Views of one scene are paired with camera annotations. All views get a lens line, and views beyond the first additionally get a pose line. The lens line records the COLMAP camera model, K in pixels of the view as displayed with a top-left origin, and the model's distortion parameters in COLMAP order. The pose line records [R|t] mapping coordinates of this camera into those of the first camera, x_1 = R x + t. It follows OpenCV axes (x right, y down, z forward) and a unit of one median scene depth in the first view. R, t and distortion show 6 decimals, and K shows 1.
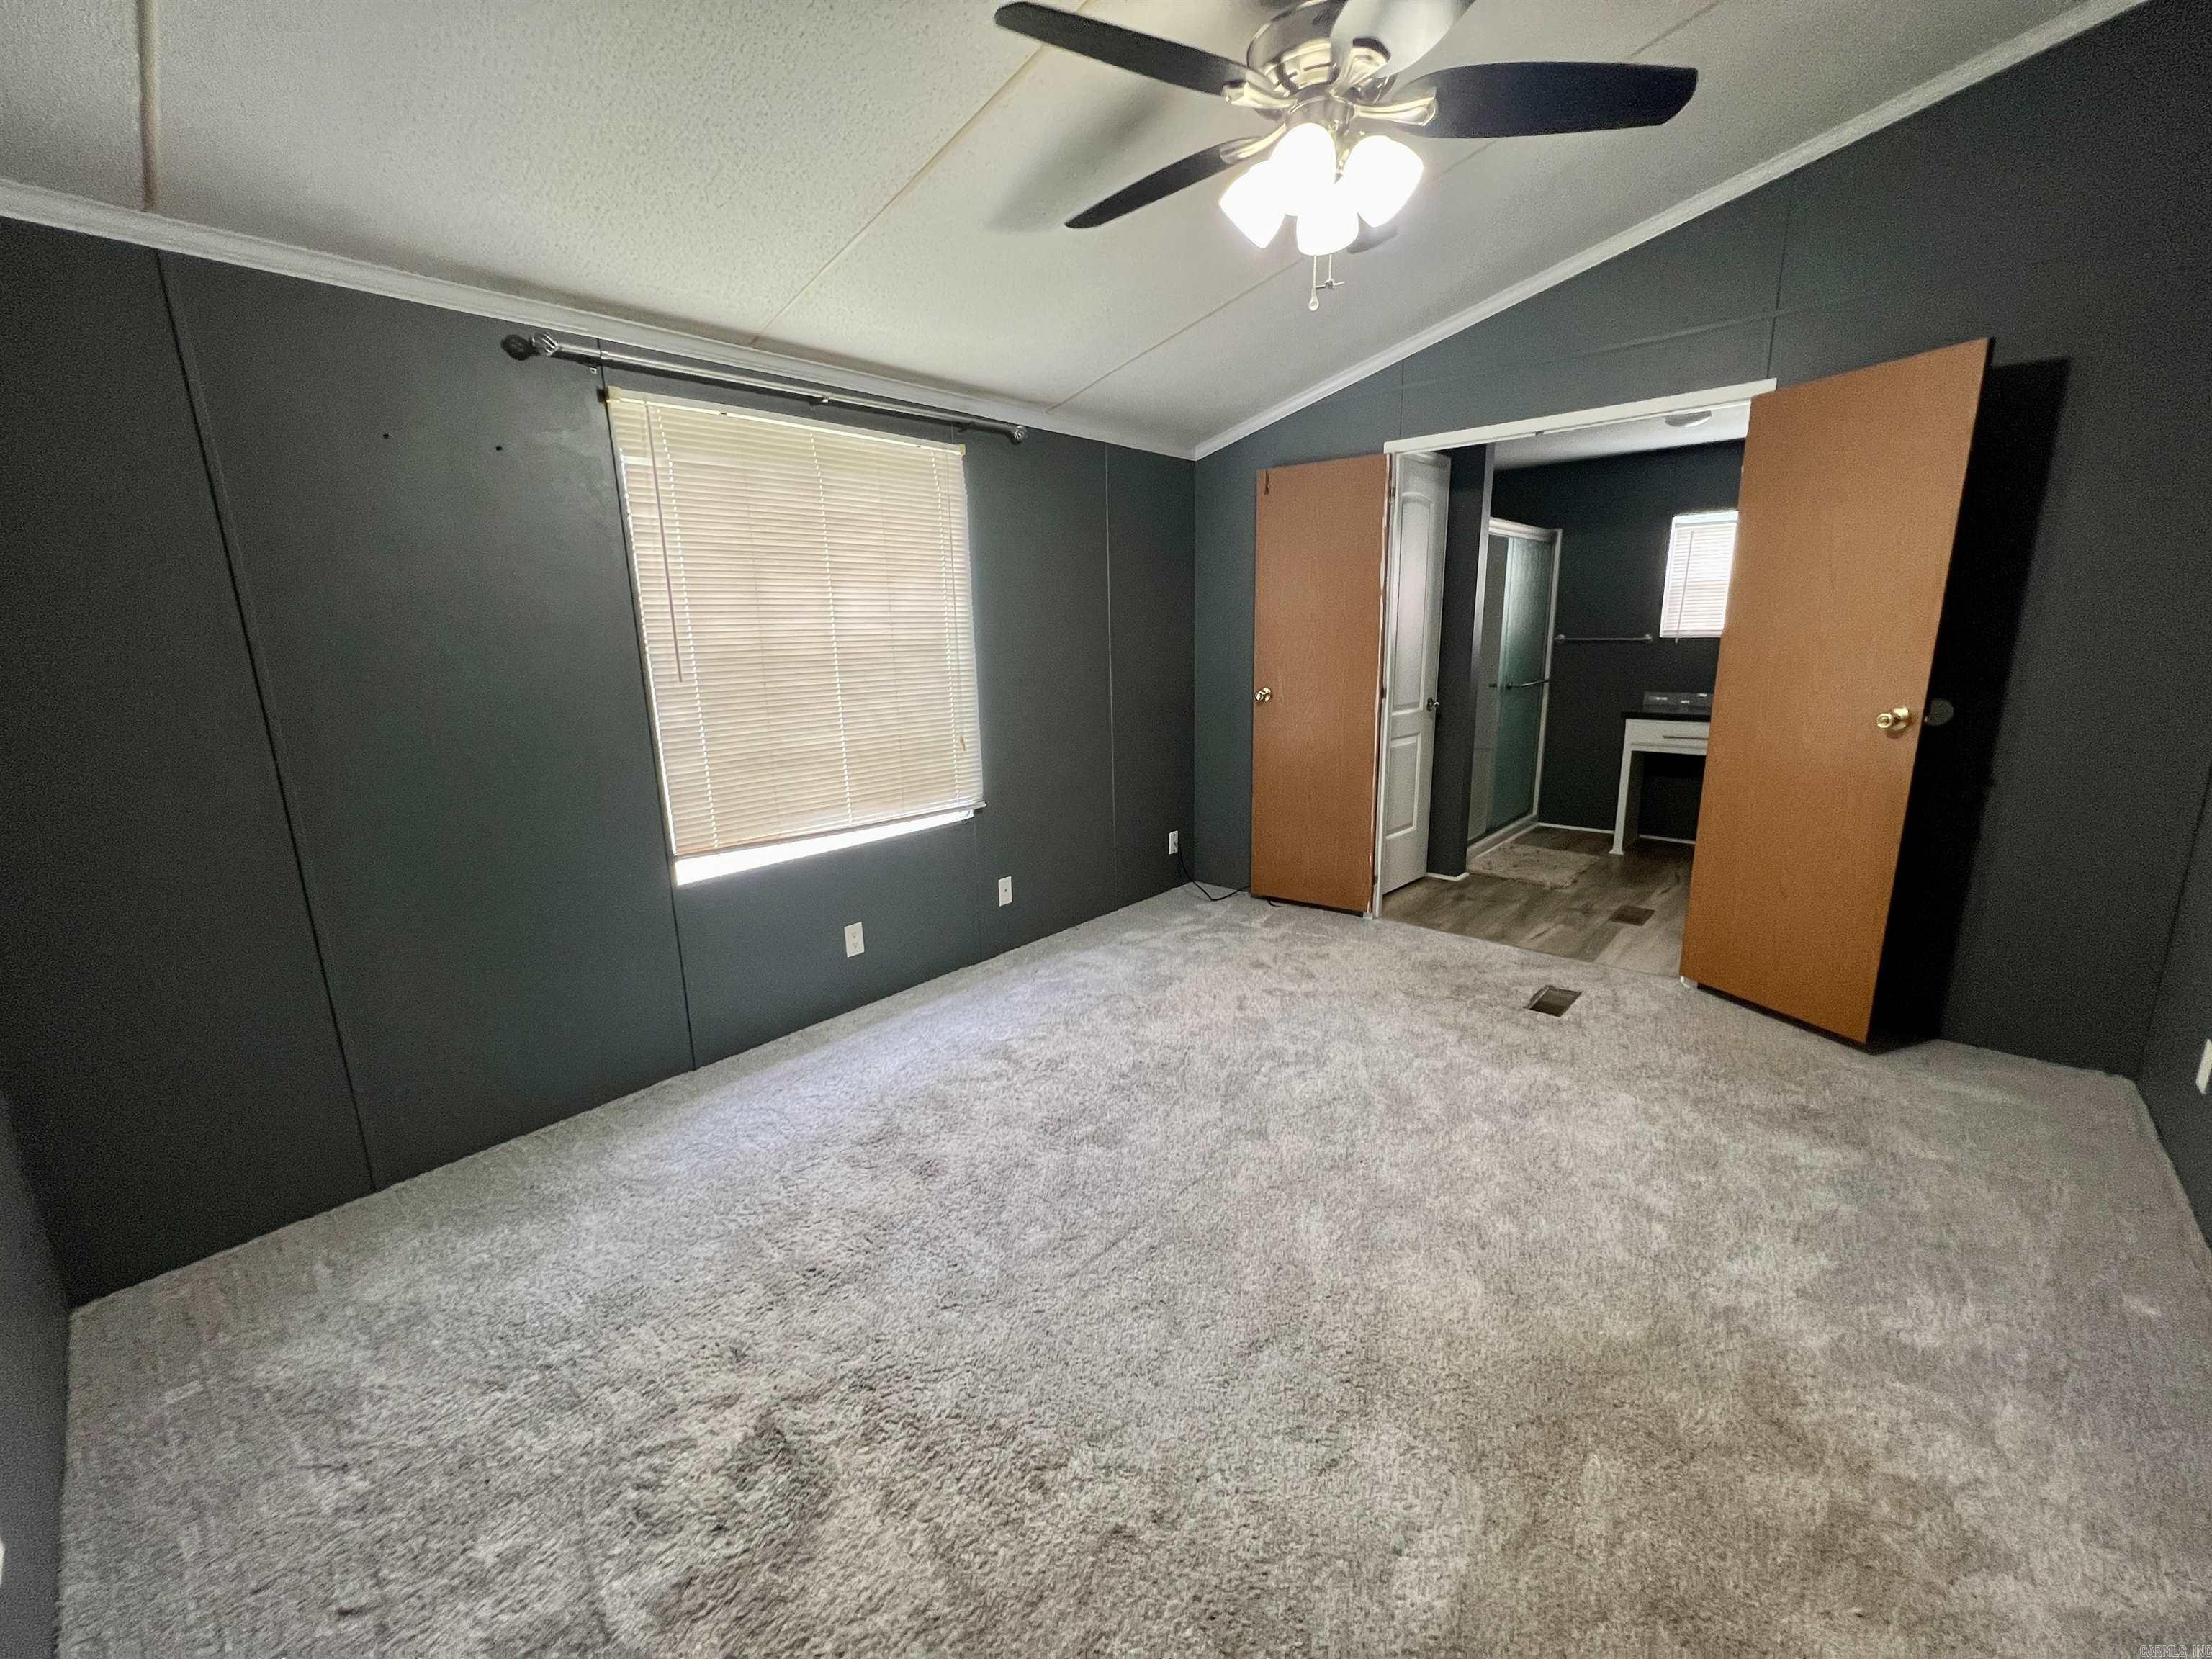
lens RADIAL K [[891.8, 0, 1109.9], [0, 891.8, 825.9], [0, 0, 1]] dist [0.001482, -0.001128]
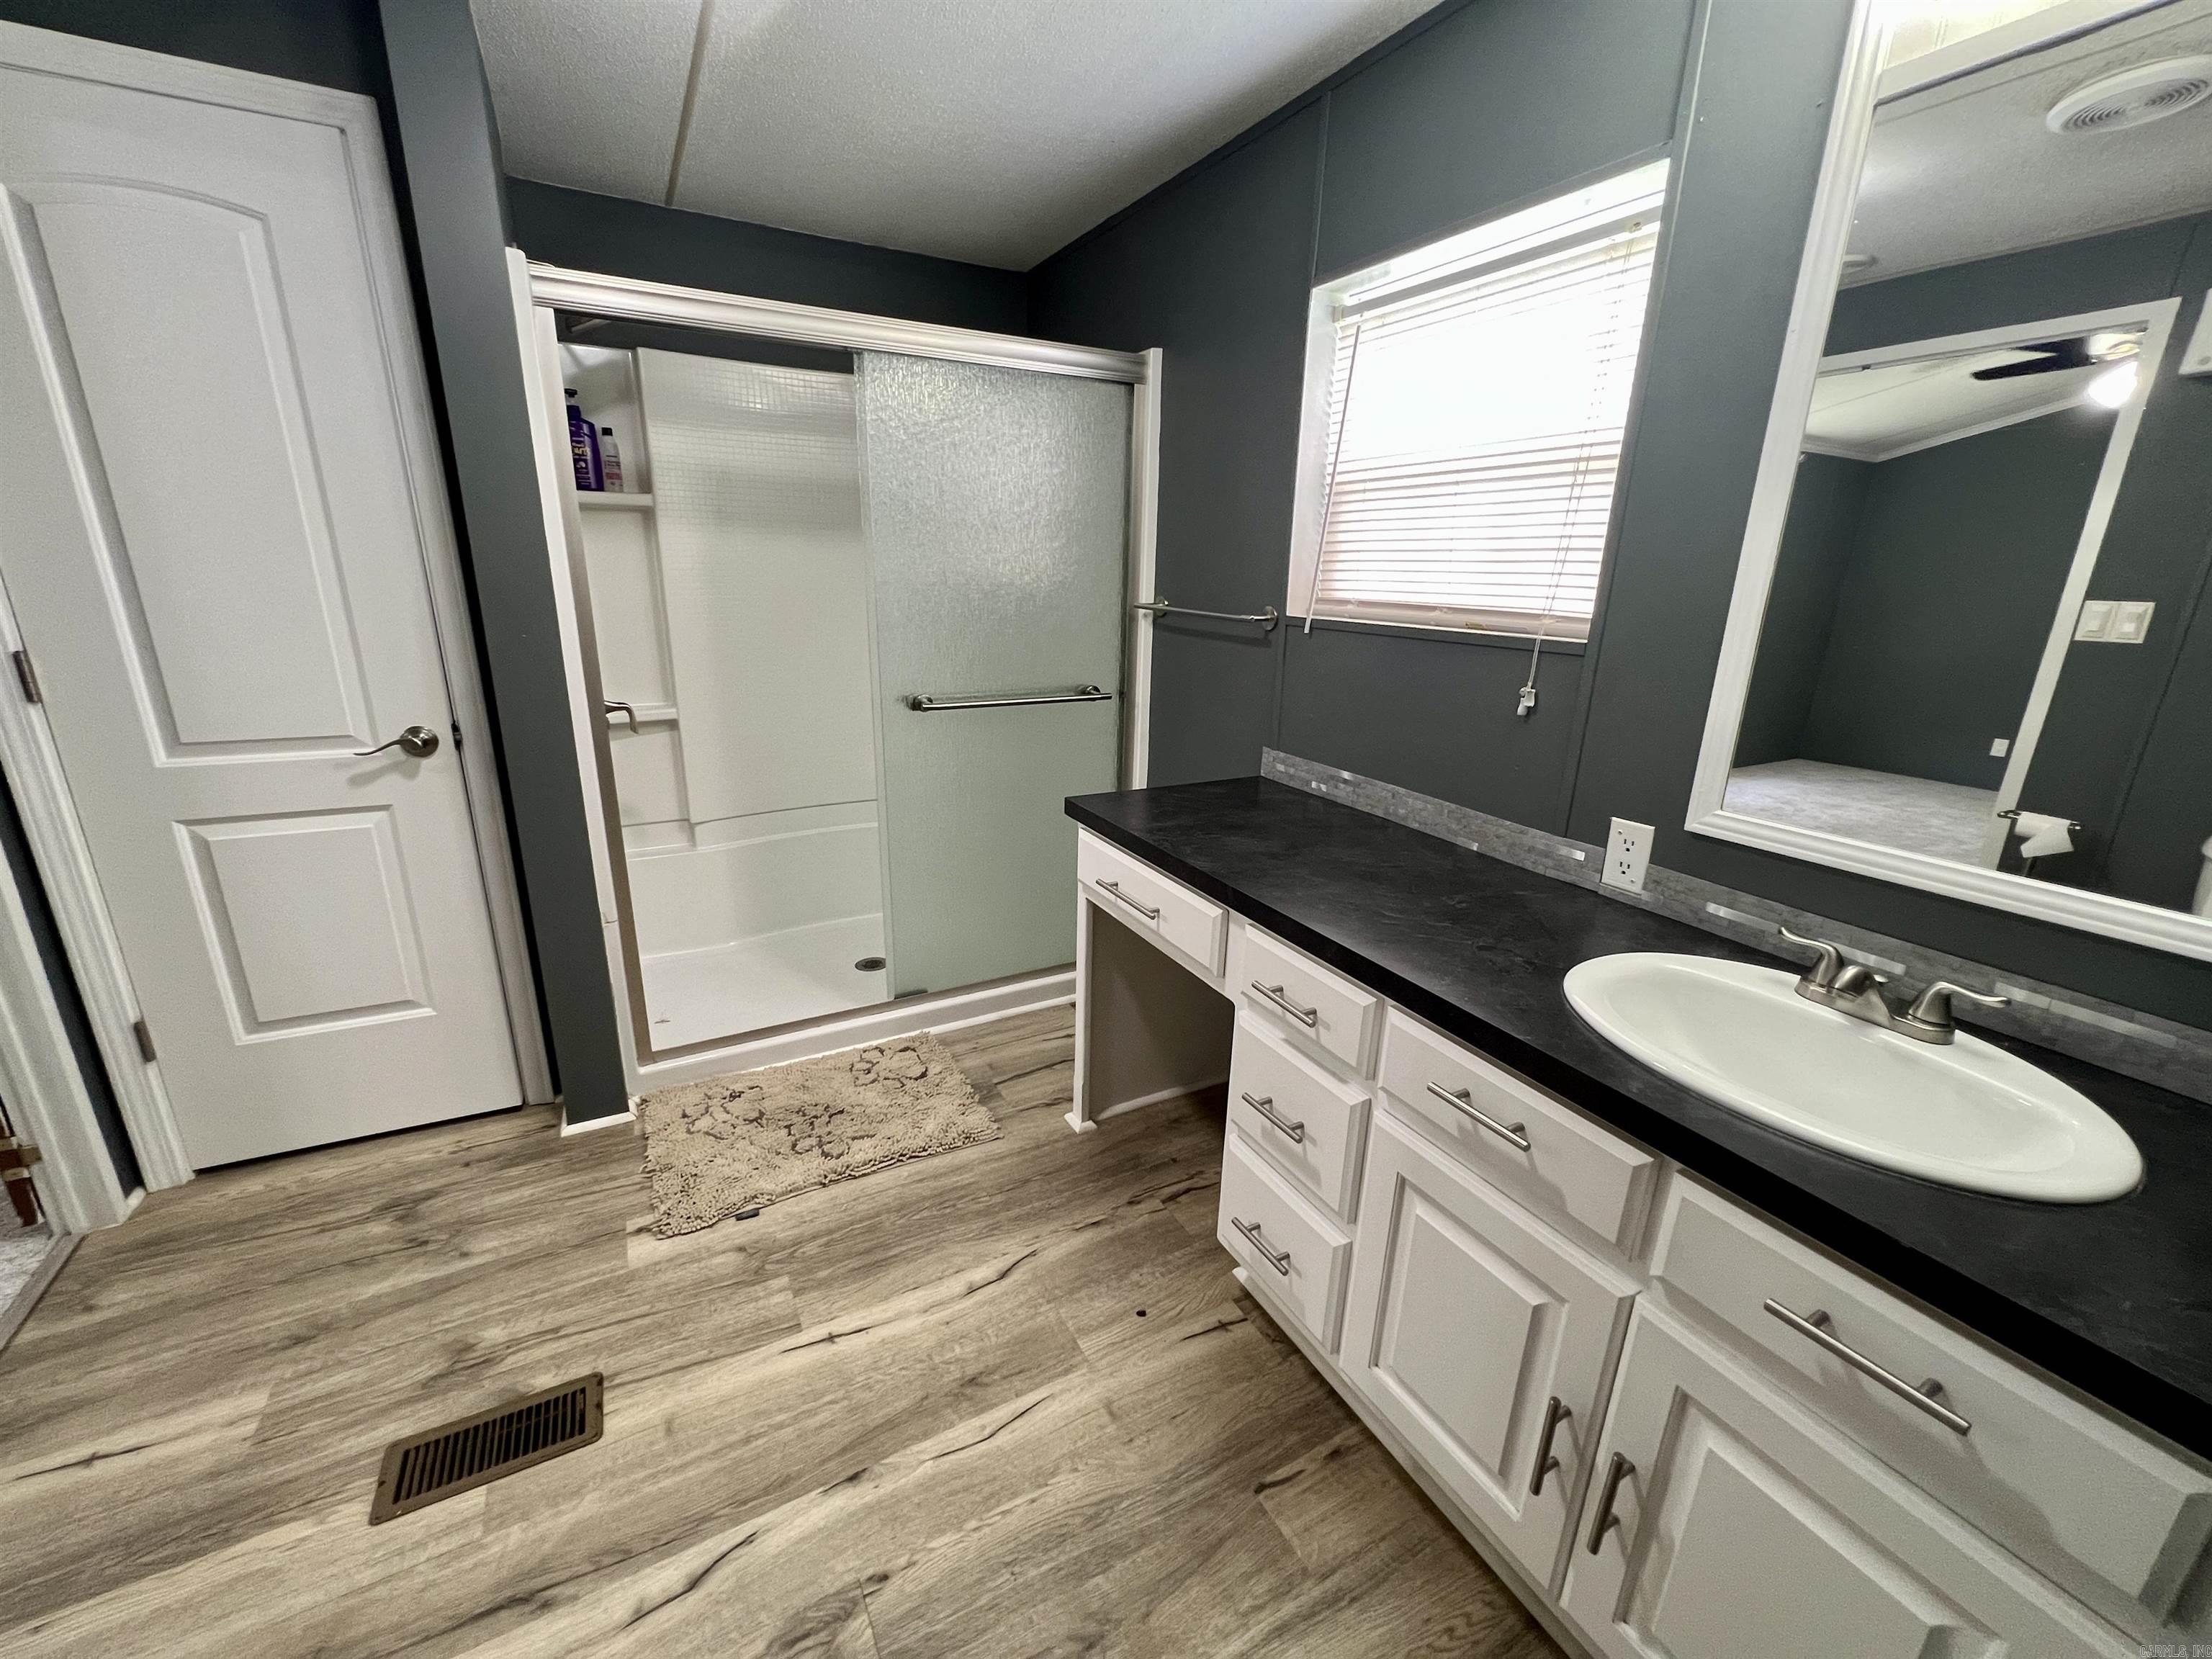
lens RADIAL K [[885.9, 0, 1101.1], [0, 885.9, 831.2], [0, 0, 1]] dist [0.000413, 0.000063]
pose [[0.937357, 0.135792, -0.320814, 0.818474], [-0.113740, 0.989729, 0.086599, -0.170843], [0.329278, -0.044685, 0.943175, 0.719902]]
